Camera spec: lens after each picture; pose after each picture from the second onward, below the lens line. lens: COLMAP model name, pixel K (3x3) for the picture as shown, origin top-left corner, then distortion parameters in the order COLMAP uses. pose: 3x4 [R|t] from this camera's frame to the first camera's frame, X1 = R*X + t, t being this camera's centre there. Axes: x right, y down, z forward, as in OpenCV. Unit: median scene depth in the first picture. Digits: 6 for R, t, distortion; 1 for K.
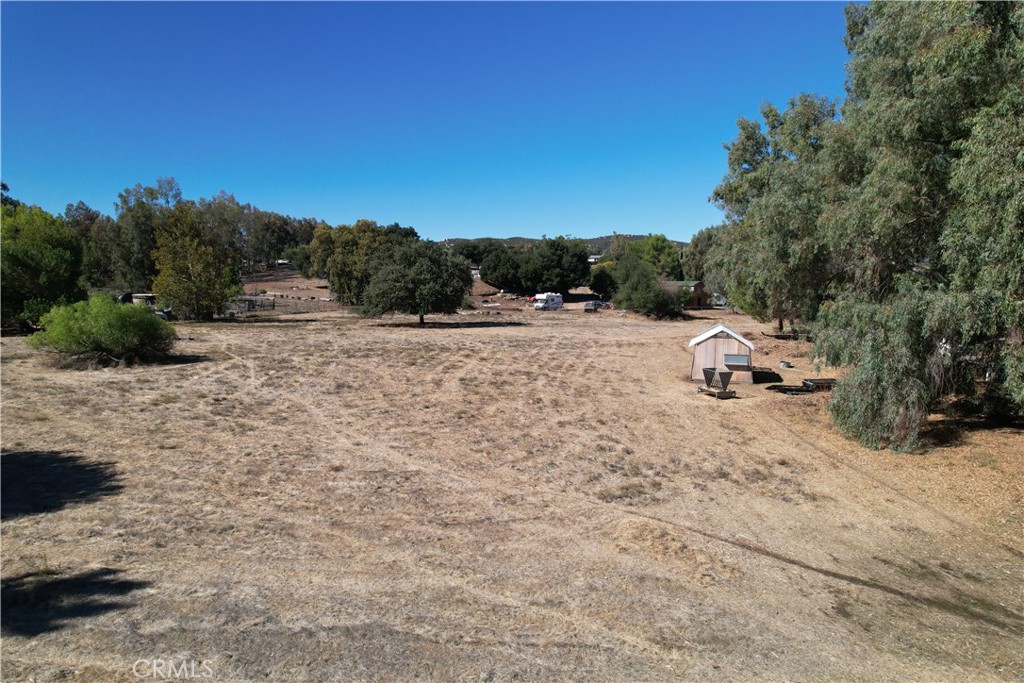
lens RADIAL K [[652.3, 0, 516.6], [0, 652.3, 340.8], [0, 0, 1]] dist [-0.074183, 0.066281]
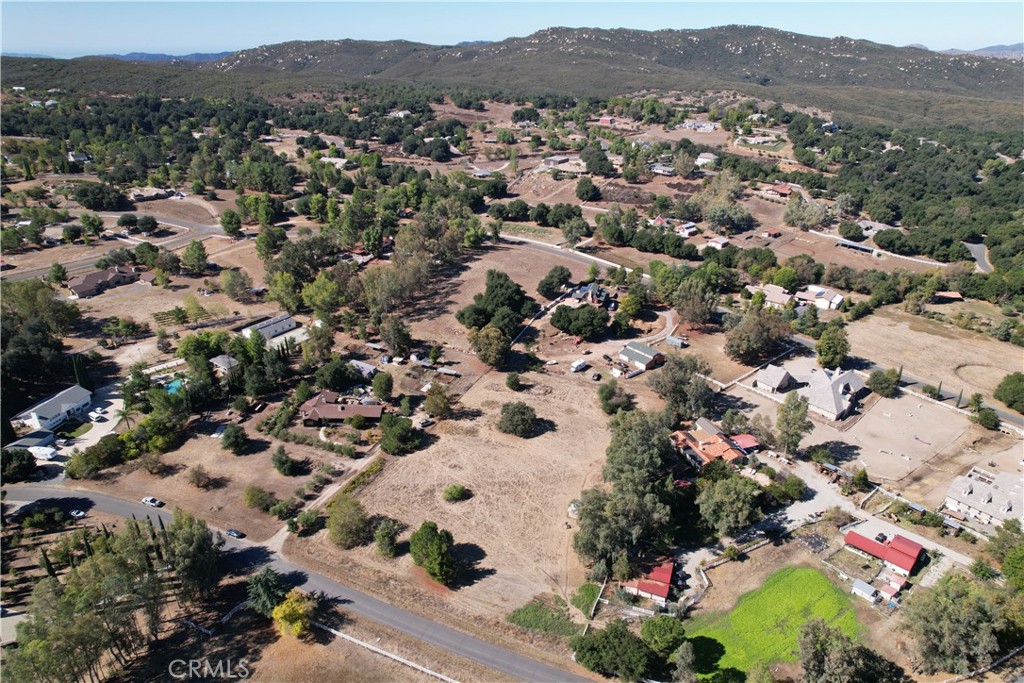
lens RADIAL K [[652.3, 0, 515.2], [0, 652.3, 336.1], [0, 0, 1]] dist [-0.074183, 0.066281]
pose [[0.987791, 0.069605, -0.139370, 0.352277], [-0.018411, 0.940522, 0.339234, -2.269517], [0.154692, -0.332526, 0.930321, -2.540023]]
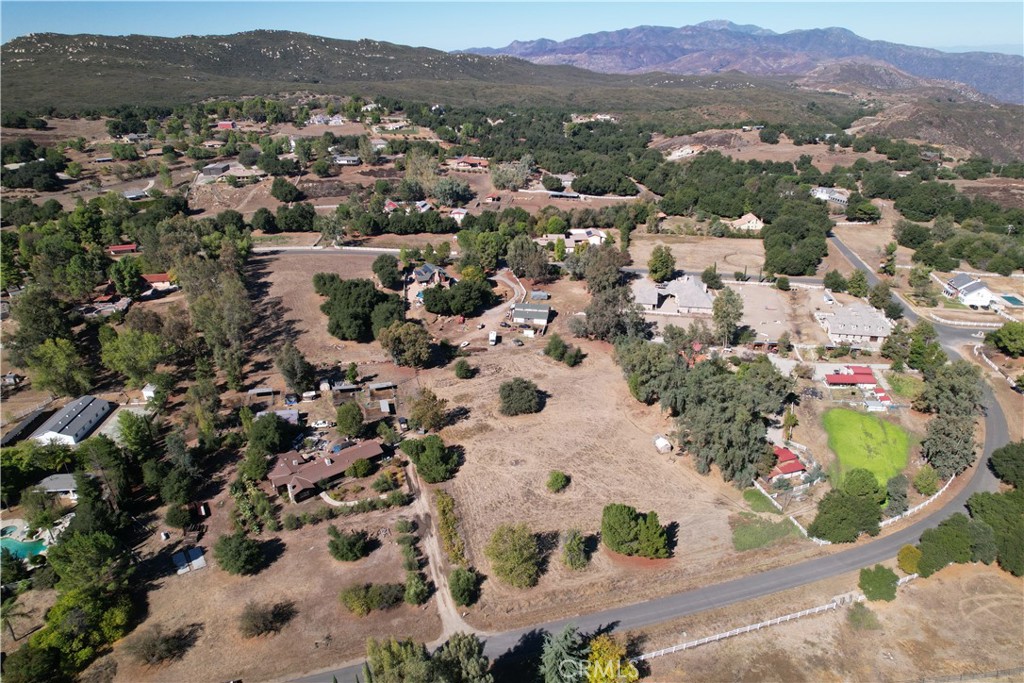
lens RADIAL K [[652.3, 0, 516.1], [0, 652.3, 339.4], [0, 0, 1]] dist [-0.074183, 0.066281]
pose [[0.858845, -0.219767, 0.462696, -2.142188], [0.056081, 0.938199, 0.341522, -1.930083], [-0.509156, -0.267366, 0.818093, -1.756221]]
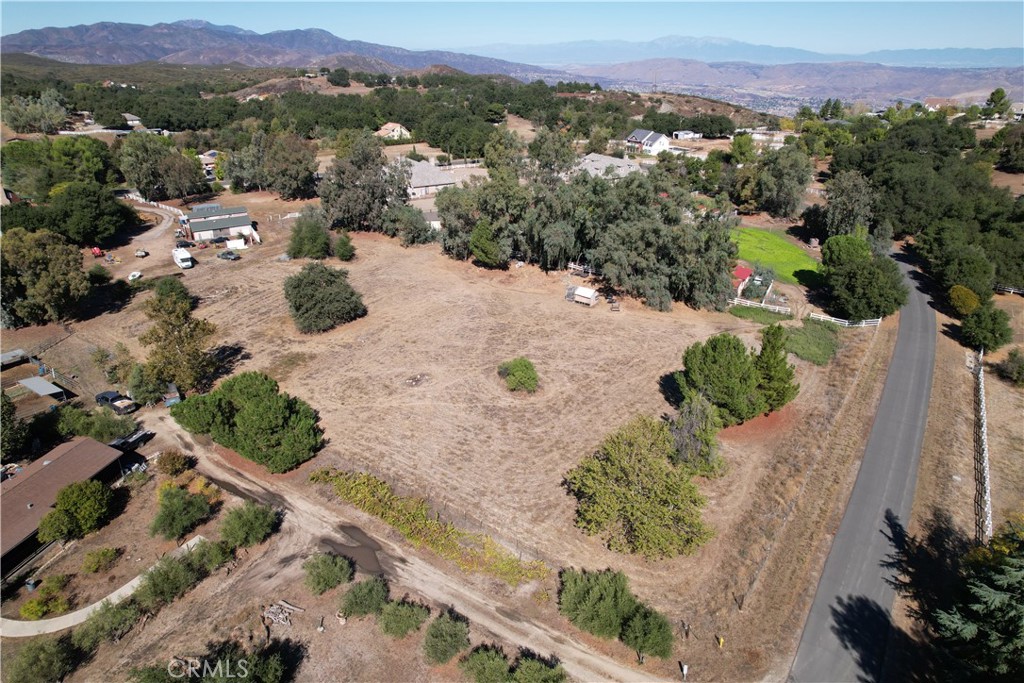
lens RADIAL K [[652.3, 0, 517.1], [0, 652.3, 341.1], [0, 0, 1]] dist [-0.074183, 0.066281]
pose [[0.322713, -0.393289, 0.860918, -2.068693], [0.086606, 0.918038, 0.386919, -0.816665], [-0.942526, -0.050303, 0.330324, 0.189608]]
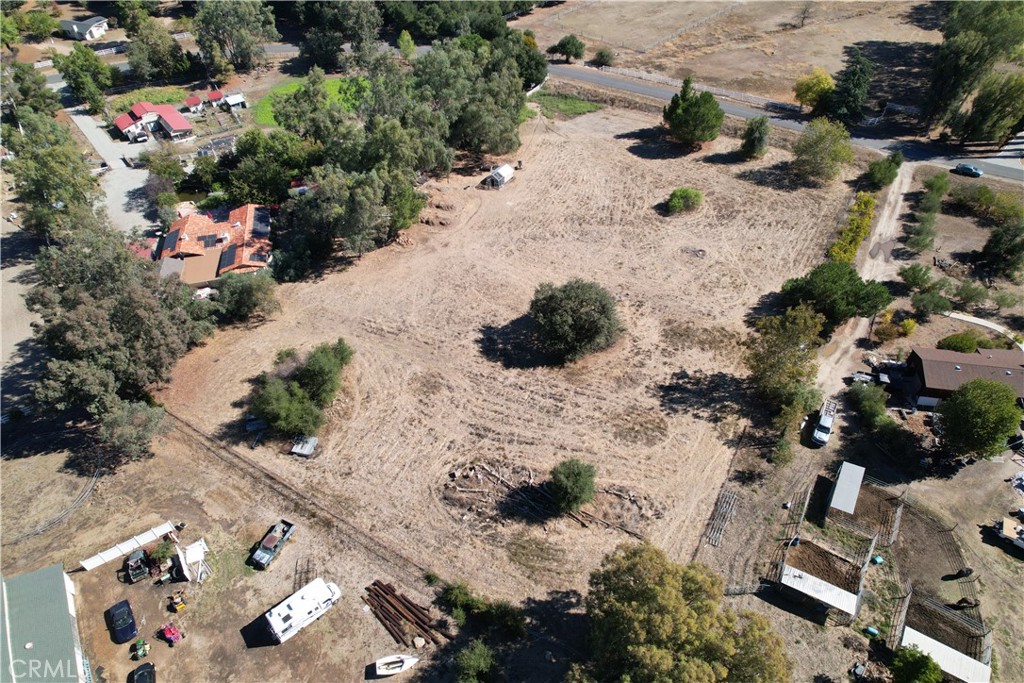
lens RADIAL K [[652.3, 0, 519.3], [0, 652.3, 336.7], [0, 0, 1]] dist [-0.074183, 0.066281]
pose [[-0.961841, -0.193259, 0.193684, -0.477200], [0.020115, 0.656021, 0.754474, -1.577001], [-0.272870, 0.729580, -0.627101, 2.944436]]
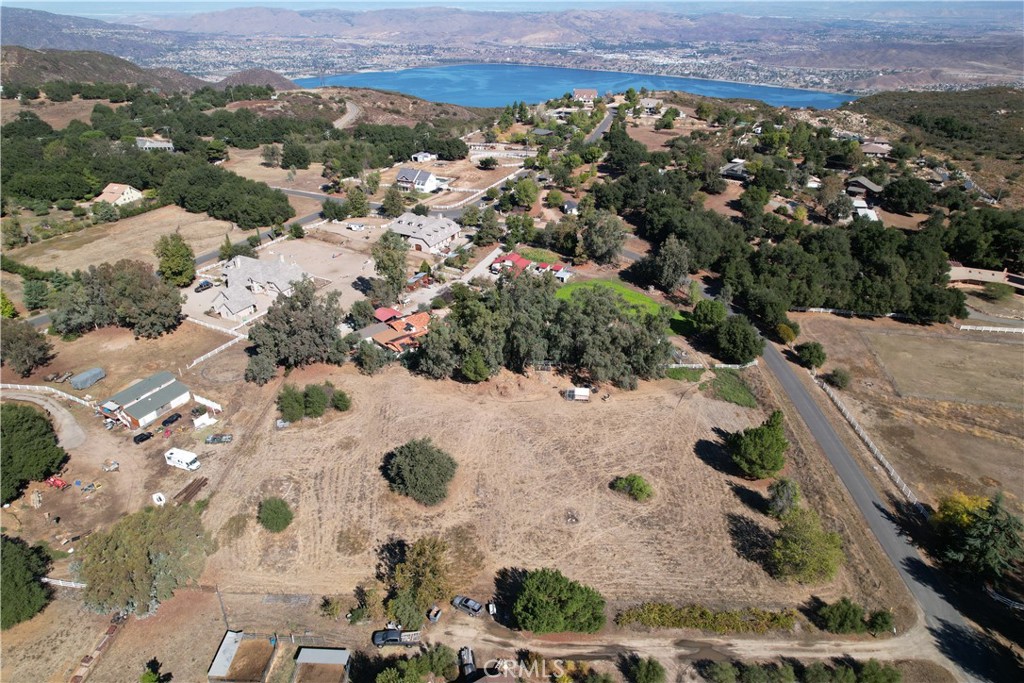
lens RADIAL K [[652.3, 0, 517.1], [0, 652.3, 341.9], [0, 0, 1]] dist [-0.074183, 0.066281]
pose [[-0.235614, -0.465549, 0.853083, -2.371456], [0.083165, 0.864917, 0.494976, -1.869719], [-0.968282, 0.187569, -0.165069, 1.585897]]
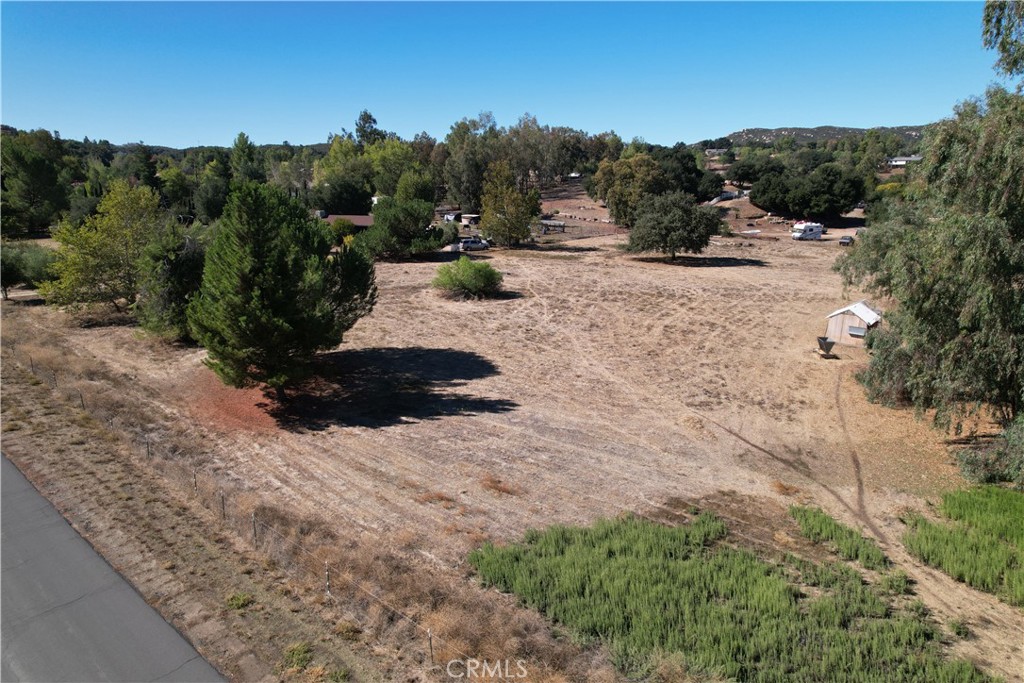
lens RADIAL K [[652.3, 0, 515.2], [0, 652.3, 337.2], [0, 0, 1]] dist [-0.074183, 0.066281]
pose [[0.905851, 0.102363, -0.411042, 0.175770], [-0.036360, 0.985571, 0.165310, -0.120784], [0.422032, -0.134801, 0.896503, -0.441474]]
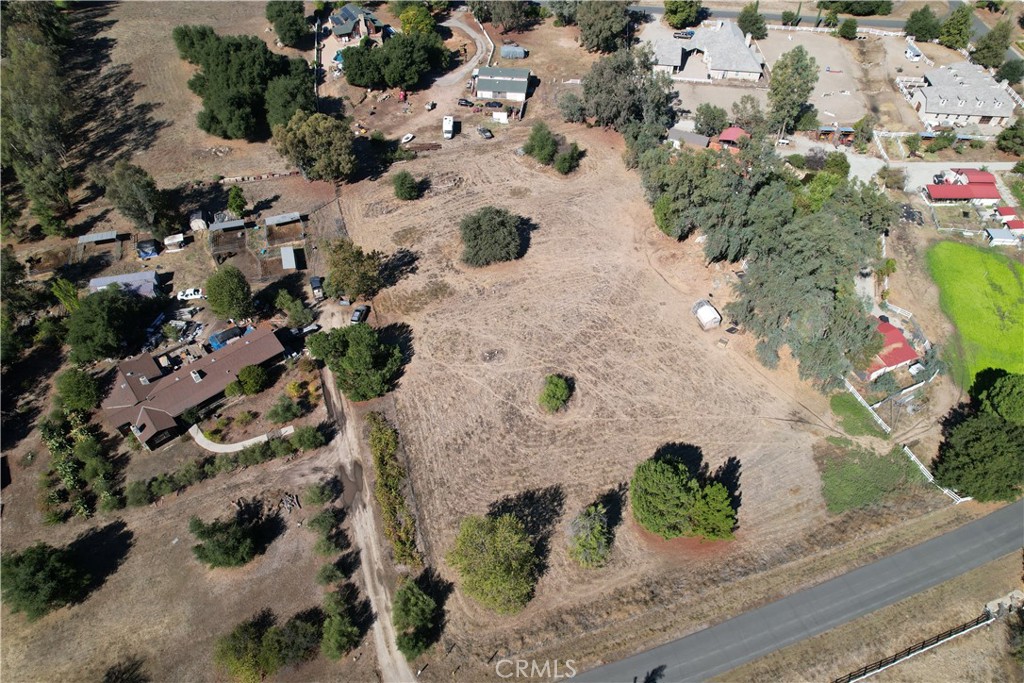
lens RADIAL K [[652.3, 0, 516.9], [0, 652.3, 341.3], [0, 0, 1]] dist [-0.074183, 0.066281]
pose [[0.829203, -0.409969, 0.379931, -1.407794], [0.051851, 0.733214, 0.678018, -1.699446], [-0.556537, -0.542515, 0.629241, -0.478643]]
